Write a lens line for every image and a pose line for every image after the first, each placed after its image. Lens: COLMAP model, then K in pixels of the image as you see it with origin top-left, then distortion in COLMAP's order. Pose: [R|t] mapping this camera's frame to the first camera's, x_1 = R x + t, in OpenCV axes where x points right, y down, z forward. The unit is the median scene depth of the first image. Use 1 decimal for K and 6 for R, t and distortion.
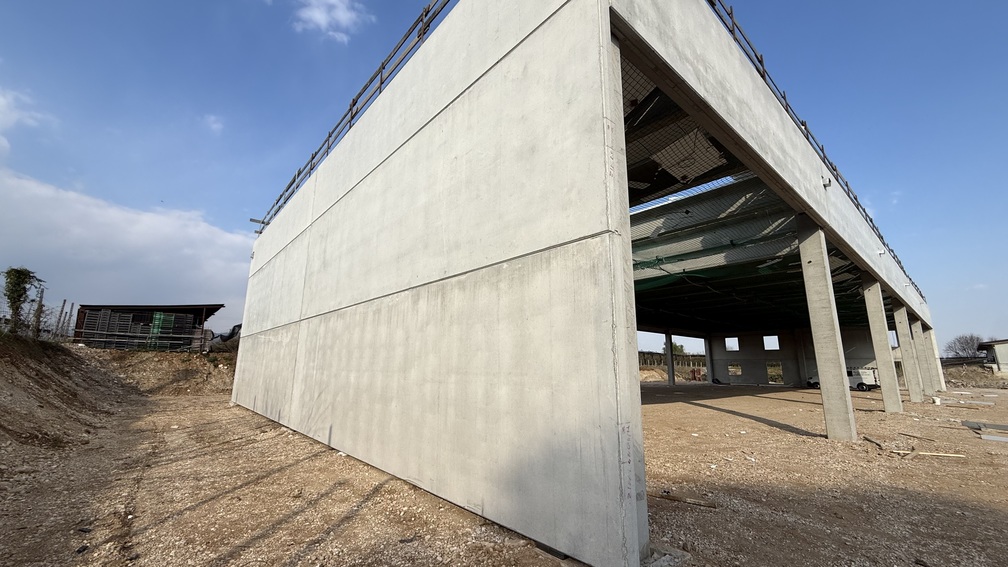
lens RADIAL K [[400.7, 0, 504.0], [0, 400.7, 285.1], [0, 0, 1]] dist [0.000757, 0.000006]
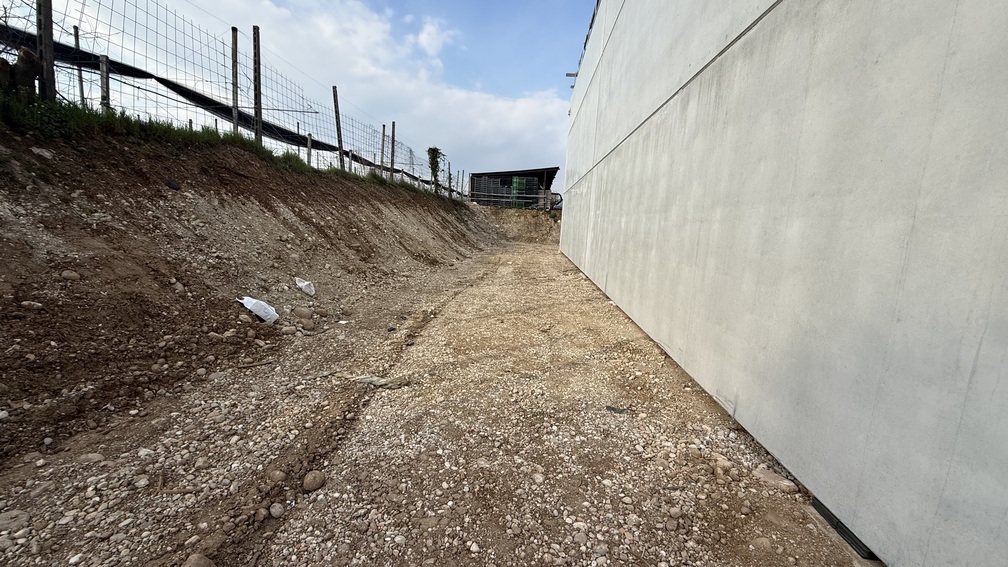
lens RADIAL K [[400.7, 0, 501.8], [0, 400.7, 284.9], [0, 0, 1]] dist [0.000757, 0.000006]
pose [[0.701119, 0.137290, -0.699702, 0.078837], [0.099479, 0.952859, 0.286644, 0.106326], [0.706071, -0.270577, 0.654410, 0.266511]]
